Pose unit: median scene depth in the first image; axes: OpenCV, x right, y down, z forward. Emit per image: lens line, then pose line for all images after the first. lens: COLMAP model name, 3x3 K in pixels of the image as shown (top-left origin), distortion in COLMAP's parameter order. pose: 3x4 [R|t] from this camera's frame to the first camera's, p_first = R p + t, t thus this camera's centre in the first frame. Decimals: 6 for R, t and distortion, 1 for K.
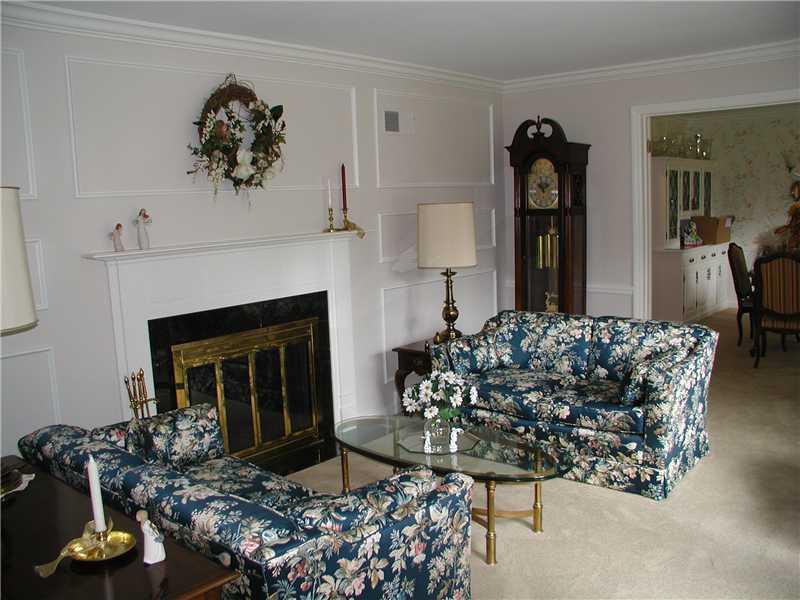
lens RADIAL K [[739.0, 0, 400.0], [0, 739.0, 300.0], [0, 0, 1]] dist [-0.234654, 0.285944]
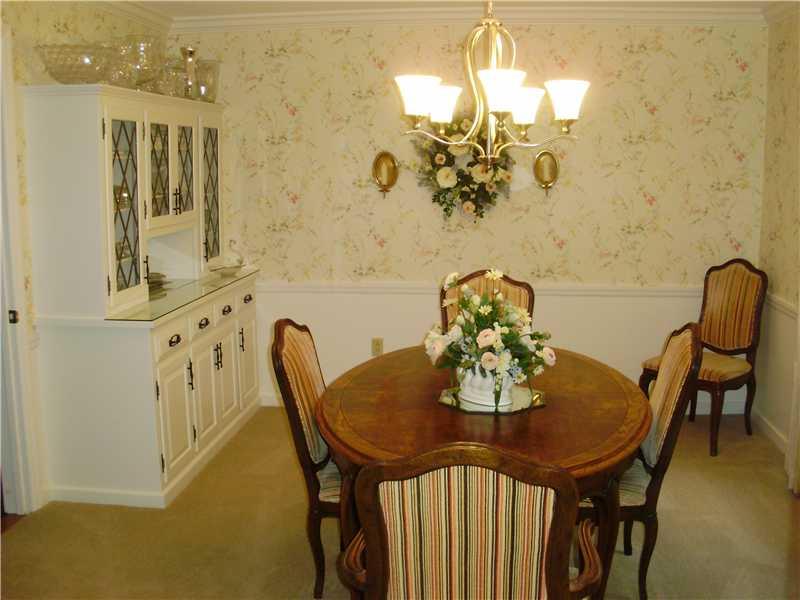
lens RADIAL K [[739.0, 0, 400.0], [0, 739.0, 300.0], [0, 0, 1]] dist [-0.234654, 0.285944]
pose [[0.812966, -0.069663, 0.578129, 0.259043], [0.044563, 0.997350, 0.057514, -0.091422], [-0.580603, -0.020994, 0.813916, 0.553713]]
